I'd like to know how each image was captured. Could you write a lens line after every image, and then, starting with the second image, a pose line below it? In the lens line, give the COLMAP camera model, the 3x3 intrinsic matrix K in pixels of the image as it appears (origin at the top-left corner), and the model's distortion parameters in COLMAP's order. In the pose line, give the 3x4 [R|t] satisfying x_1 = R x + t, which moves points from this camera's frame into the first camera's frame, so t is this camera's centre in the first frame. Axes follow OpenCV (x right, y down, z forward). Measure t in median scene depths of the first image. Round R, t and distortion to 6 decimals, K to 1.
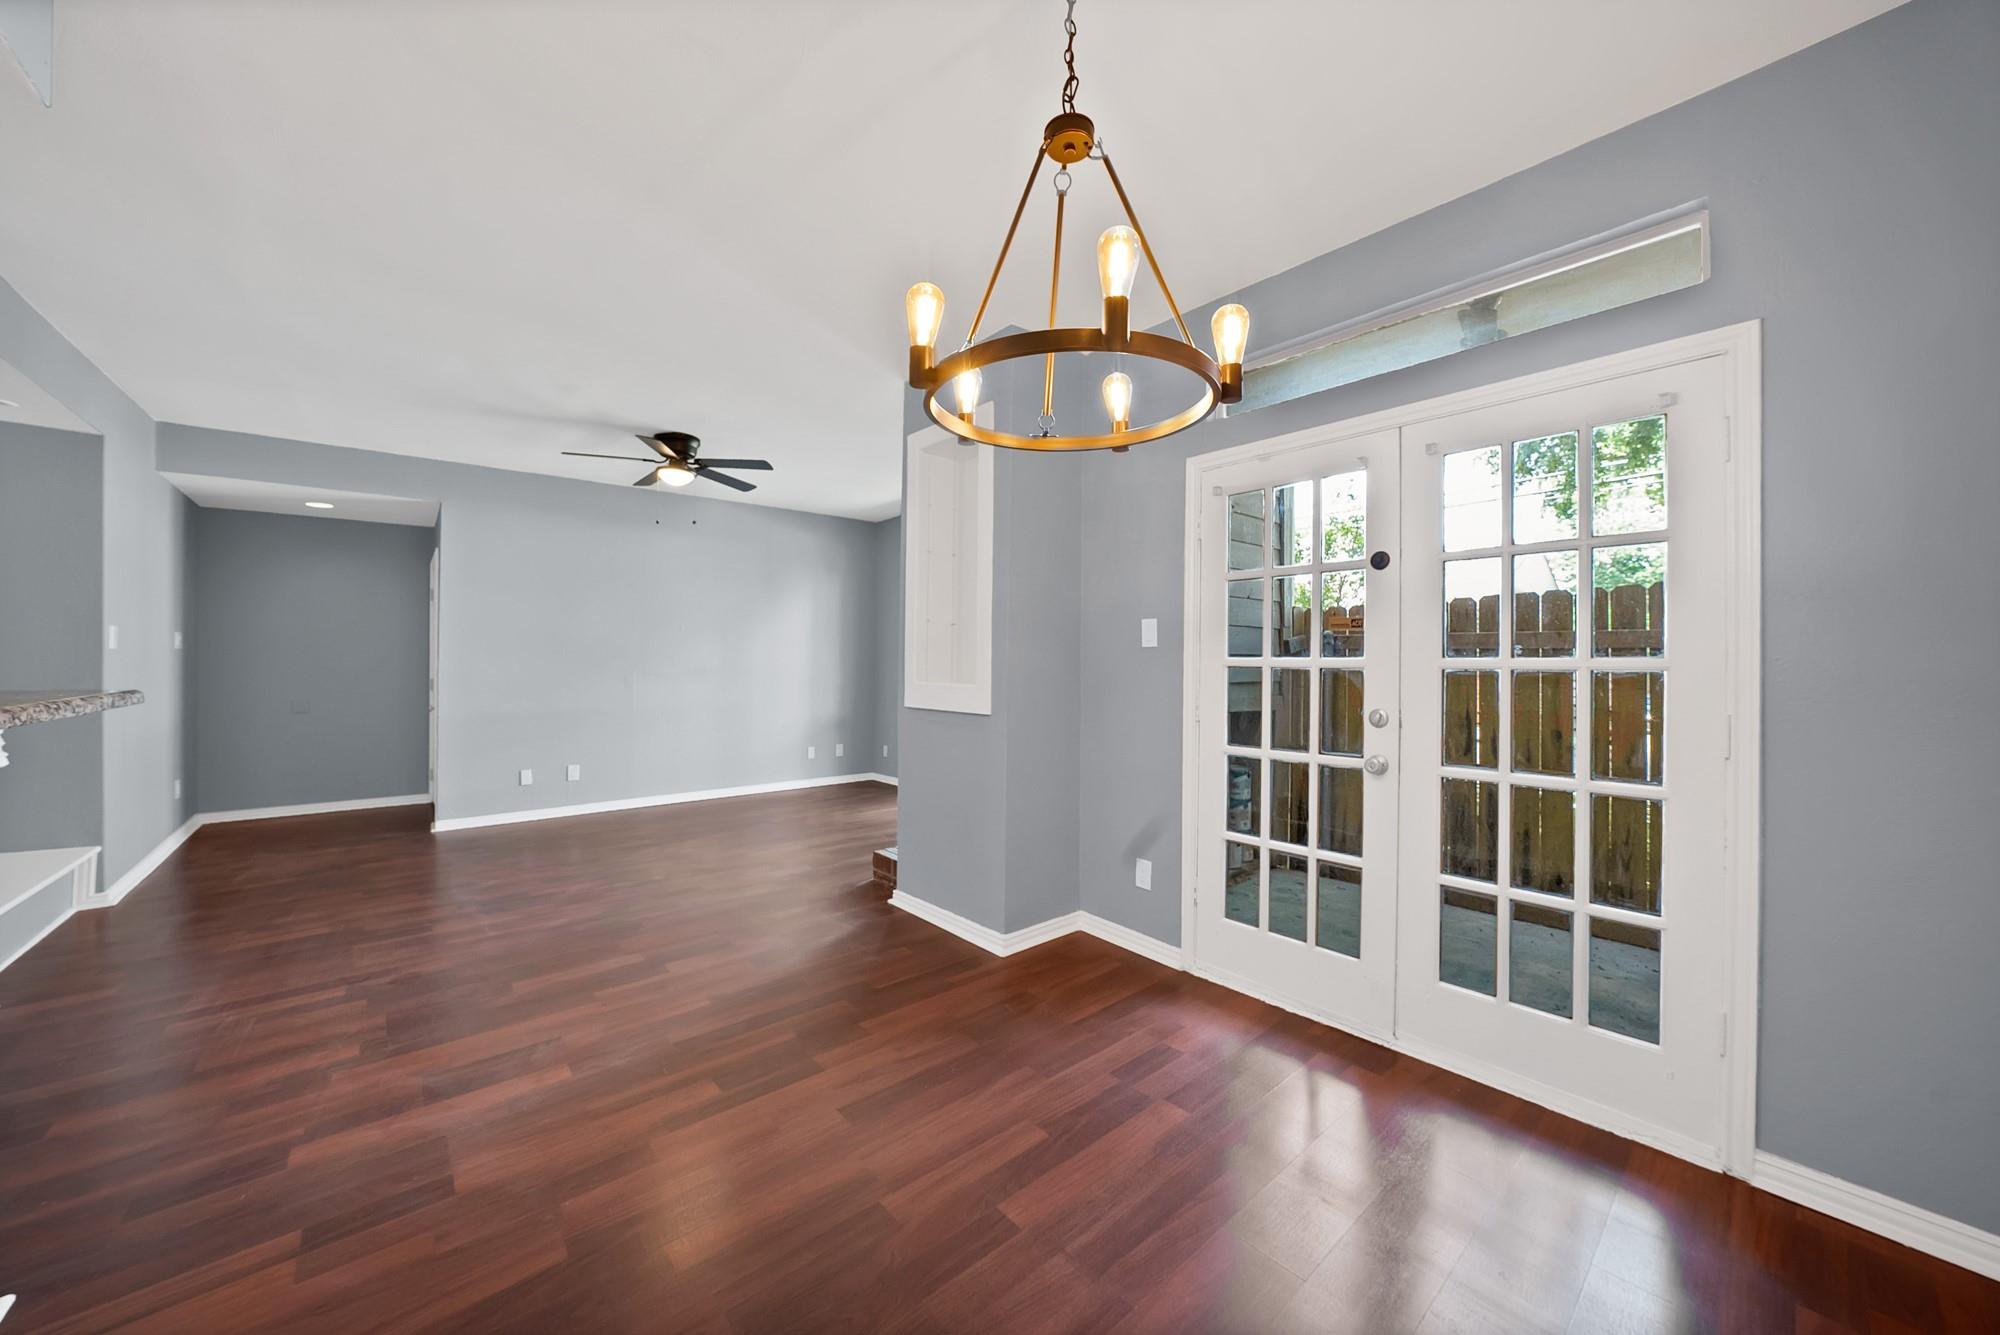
lens RADIAL K [[727.0, 0, 997.6], [0, 727.0, 660.4], [0, 0, 1]] dist [-0.028226, 0.005353]
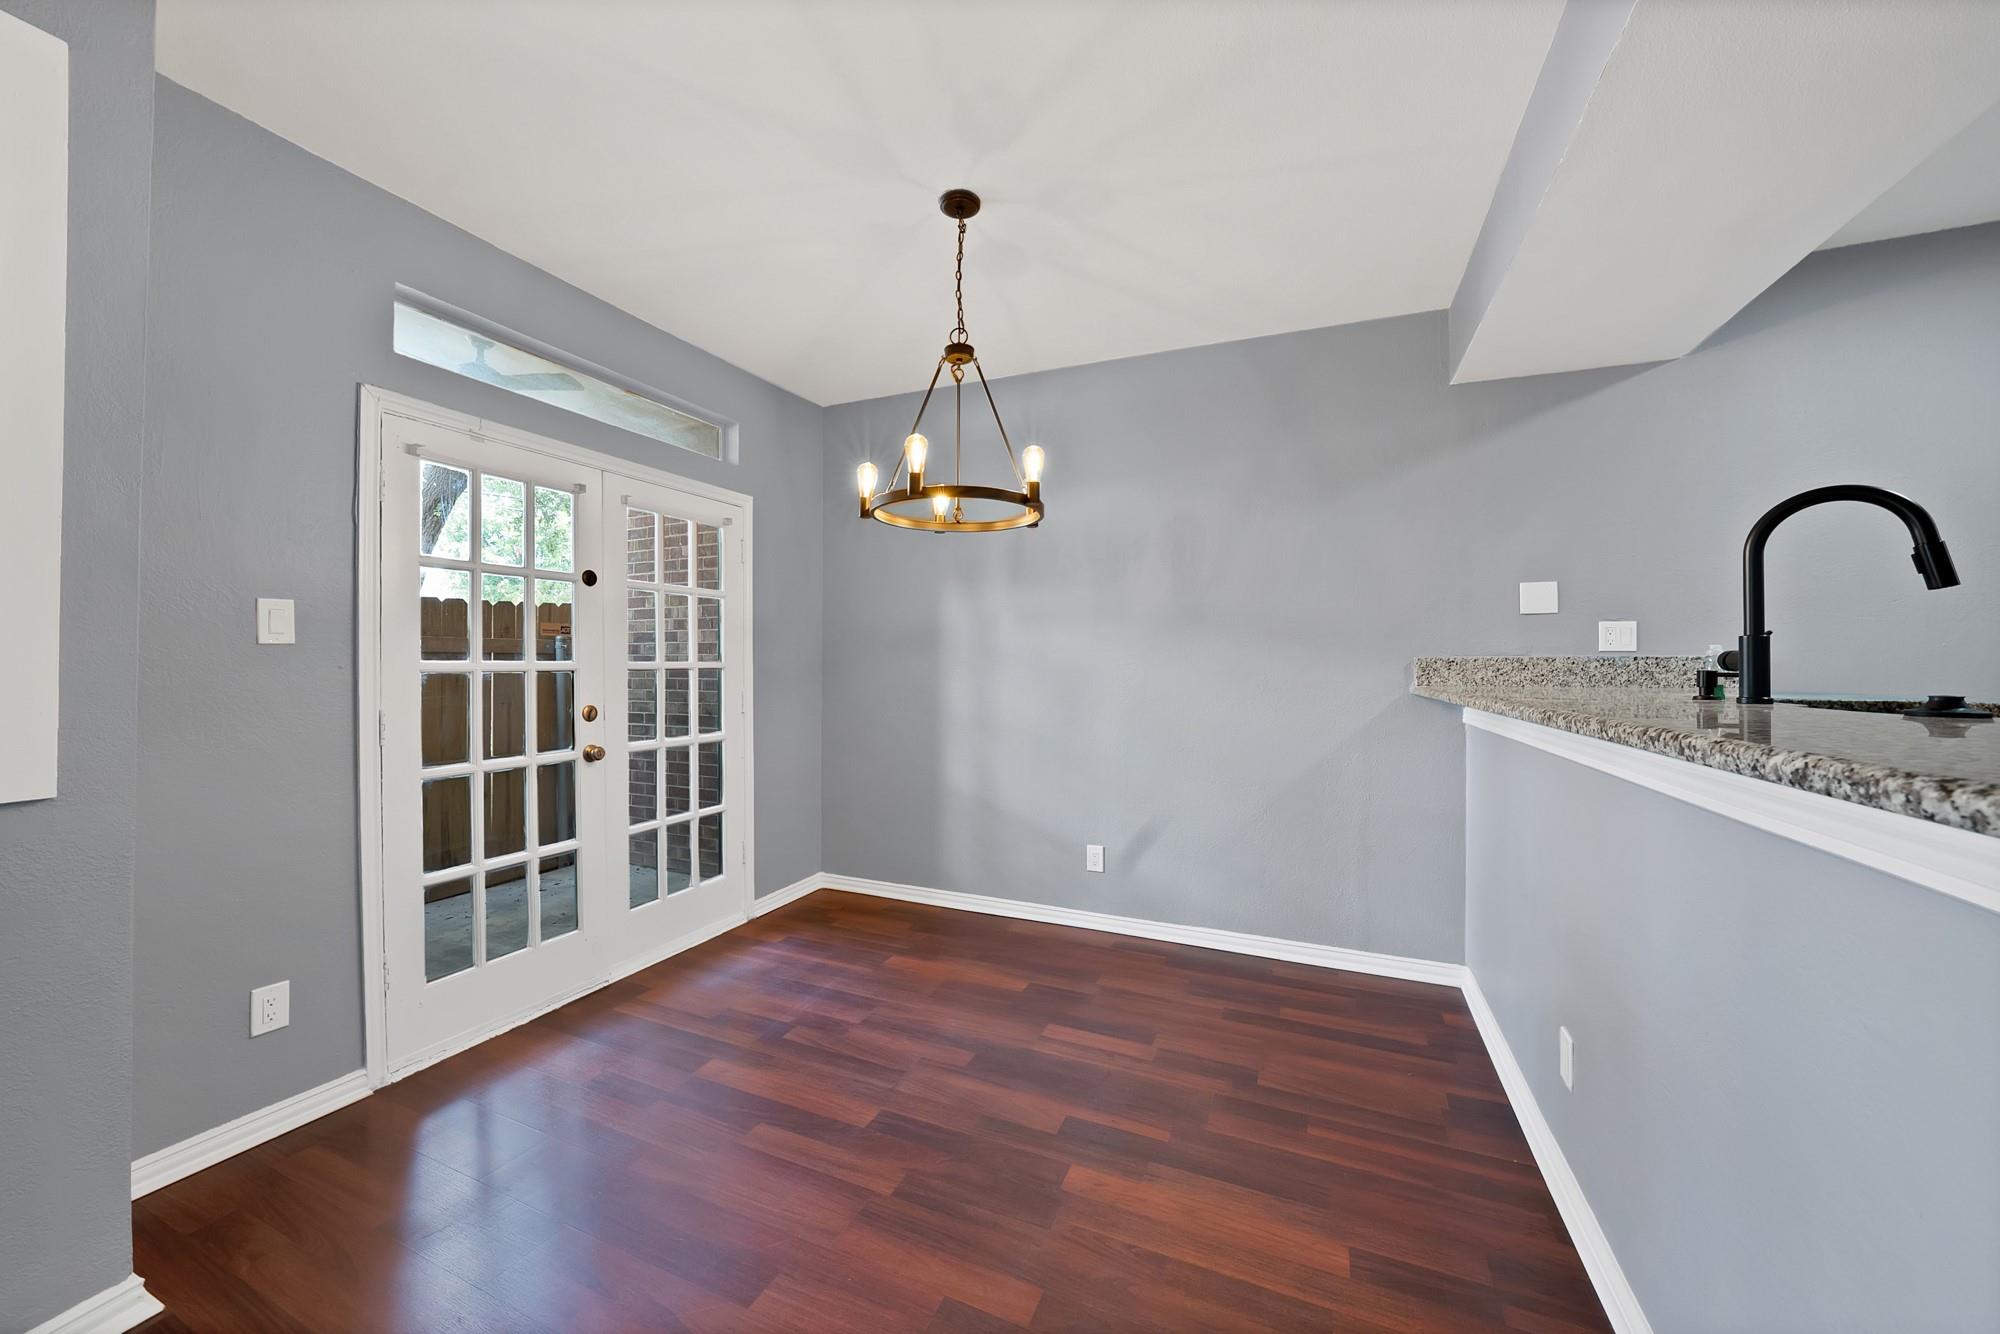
lens RADIAL K [[737.0, 0, 996.0], [0, 737.0, 657.8], [0, 0, 1]] dist [-0.024338, 0.006330]
pose [[-0.448134, 0.005082, 0.893952, -0.626486], [0.000619, 0.999985, -0.005374, -0.001680], [-0.893966, -0.001855, -0.448130, 0.715464]]
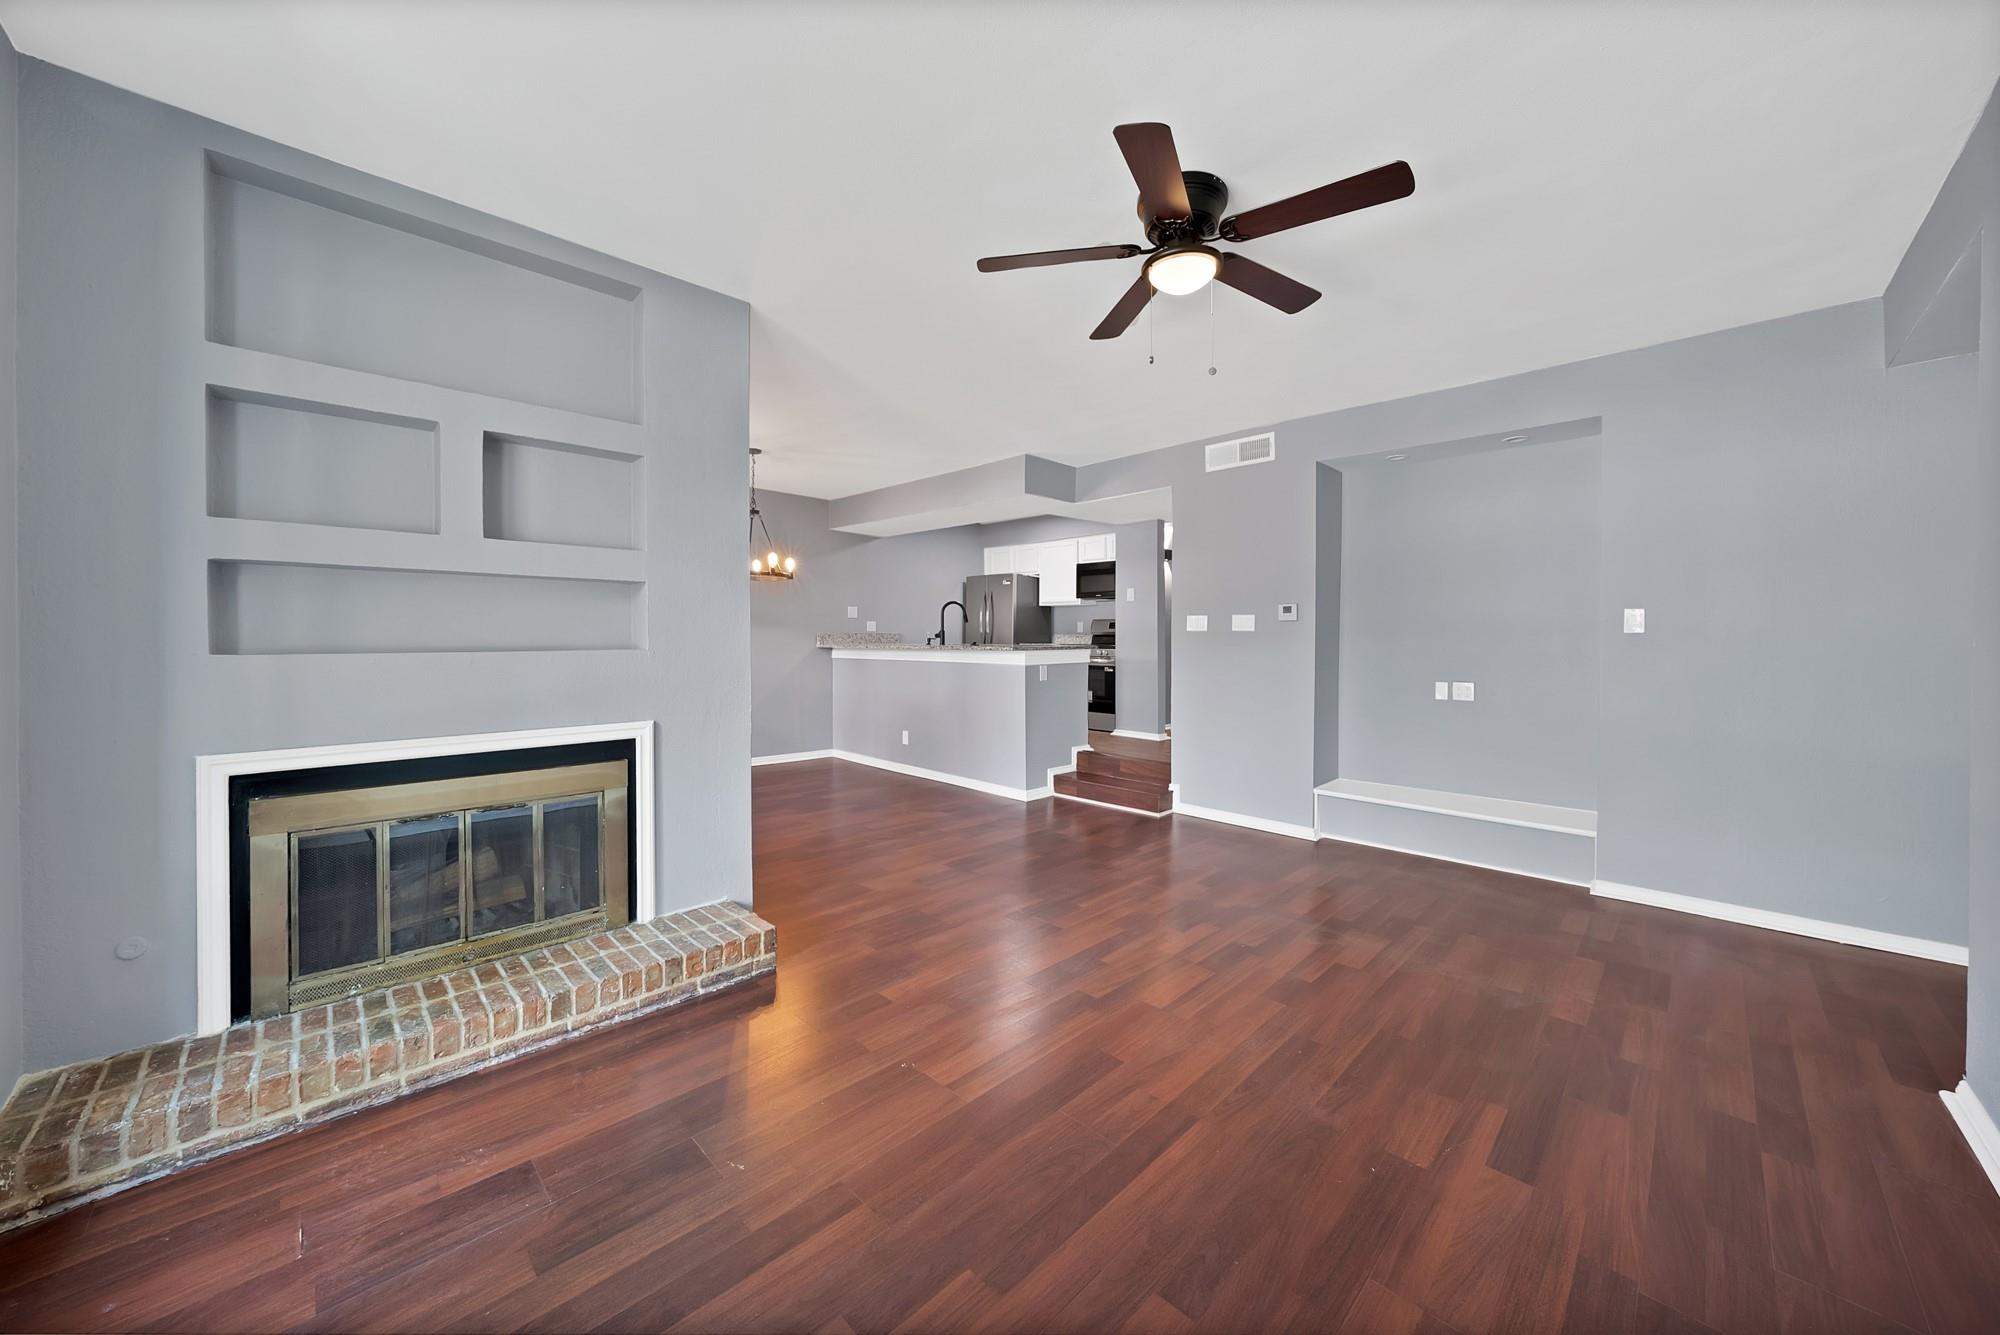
lens RADIAL K [[699.7, 0, 1003.8], [0, 699.7, 643.4], [0, 0, 1]] dist [-0.001472, -0.000092]
pose [[-0.995668, -0.007001, -0.092712, -0.419299], [-0.008284, 0.999875, 0.013465, -0.008686], [0.092607, 0.014175, -0.995602, 2.169333]]
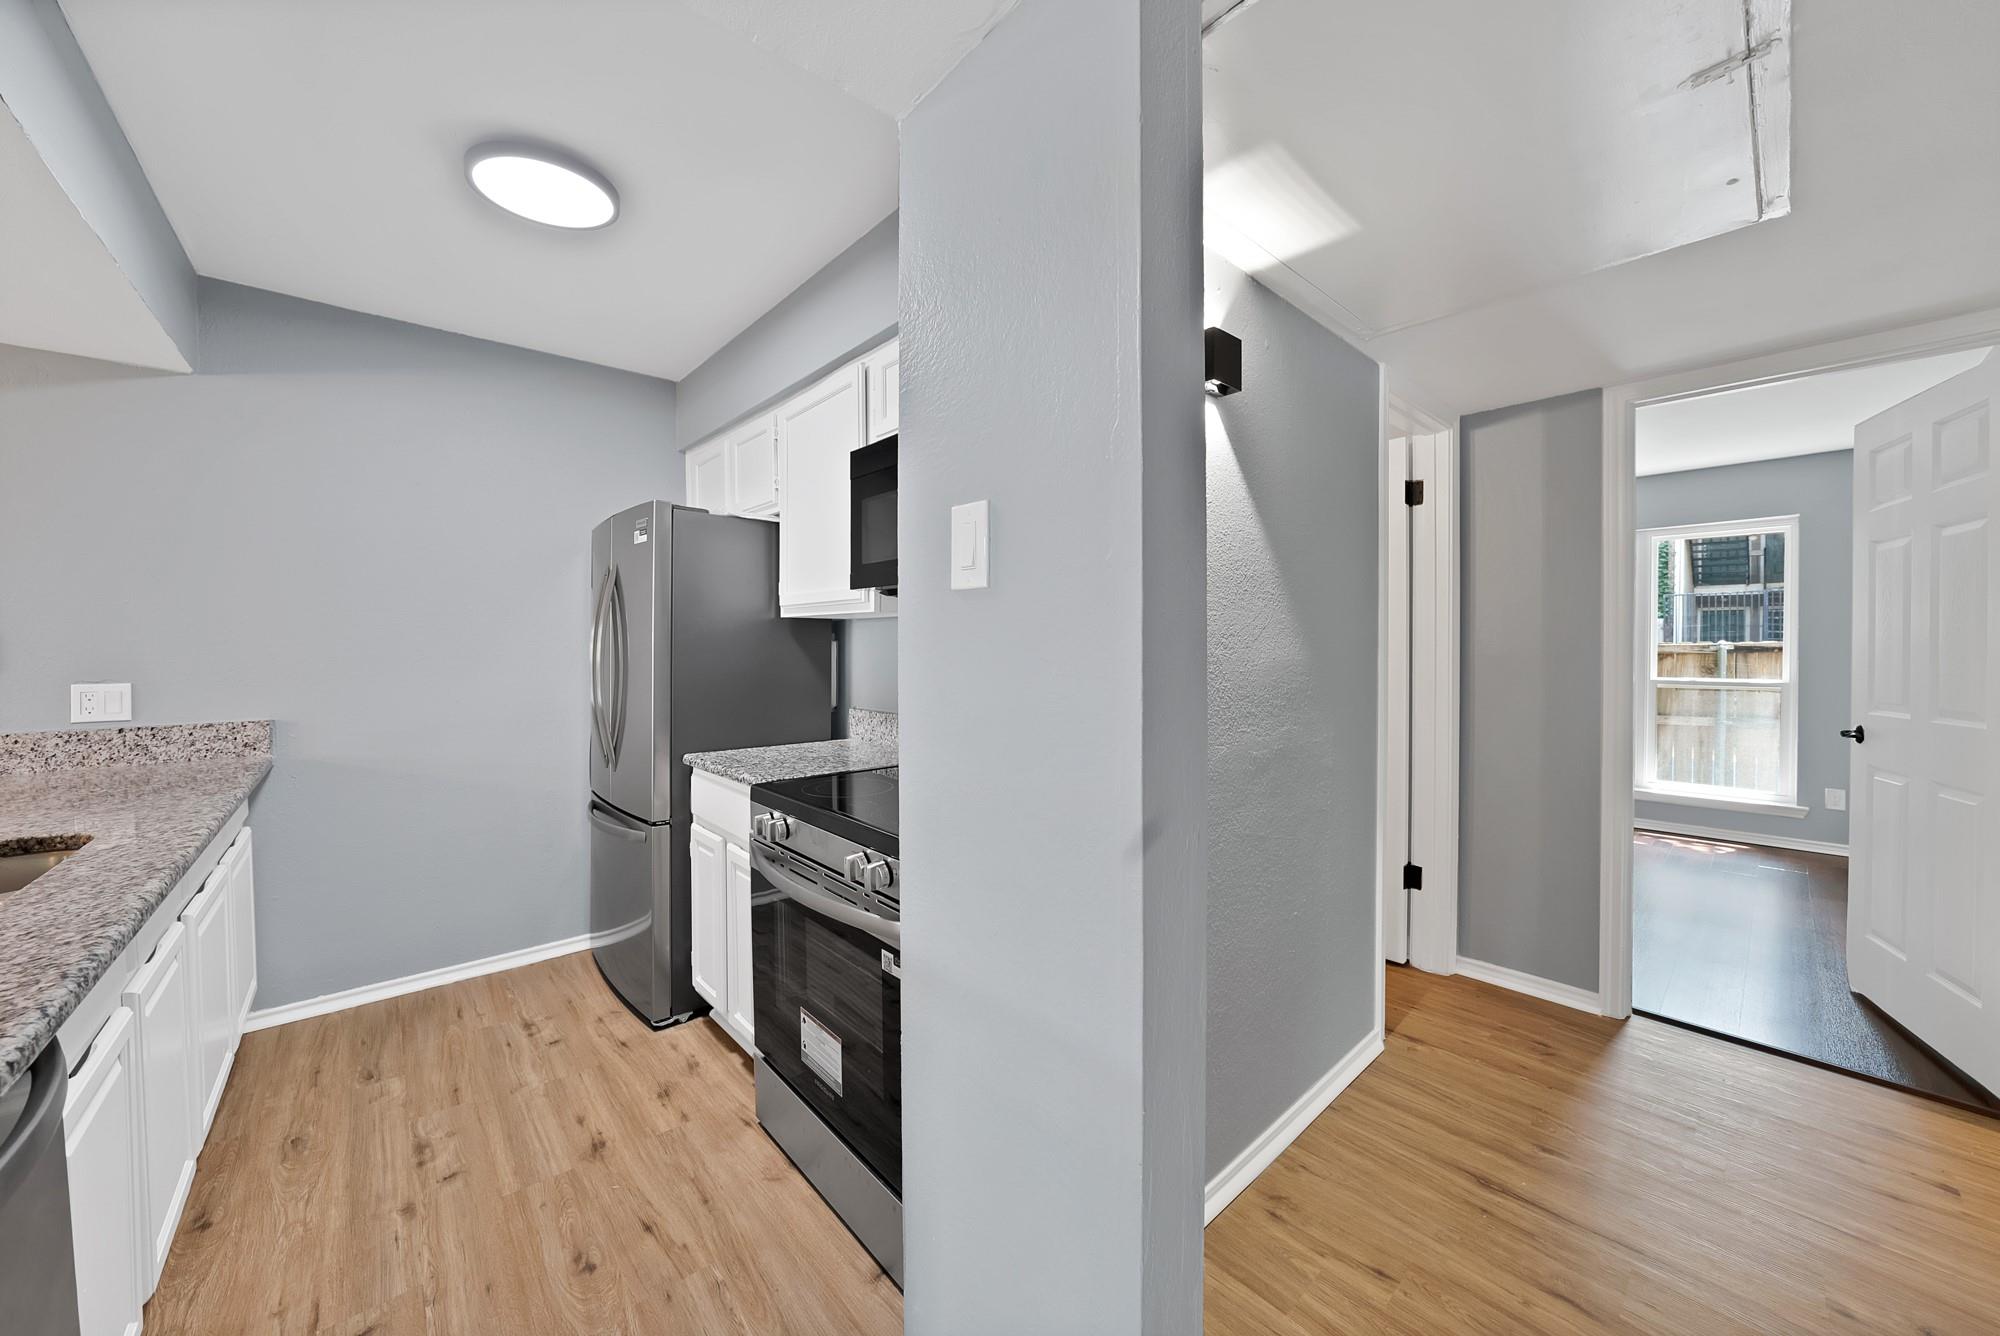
lens RADIAL K [[721.6, 0, 1002.0], [0, 721.6, 657.7], [0, 0, 1]] dist [-0.029261, 0.006505]
pose [[-0.999348, 0.000303, -0.036111, -1.019292], [-0.000546, 0.999724, 0.023500, -0.090971], [0.036108, 0.023504, -0.999071, 0.356314]]
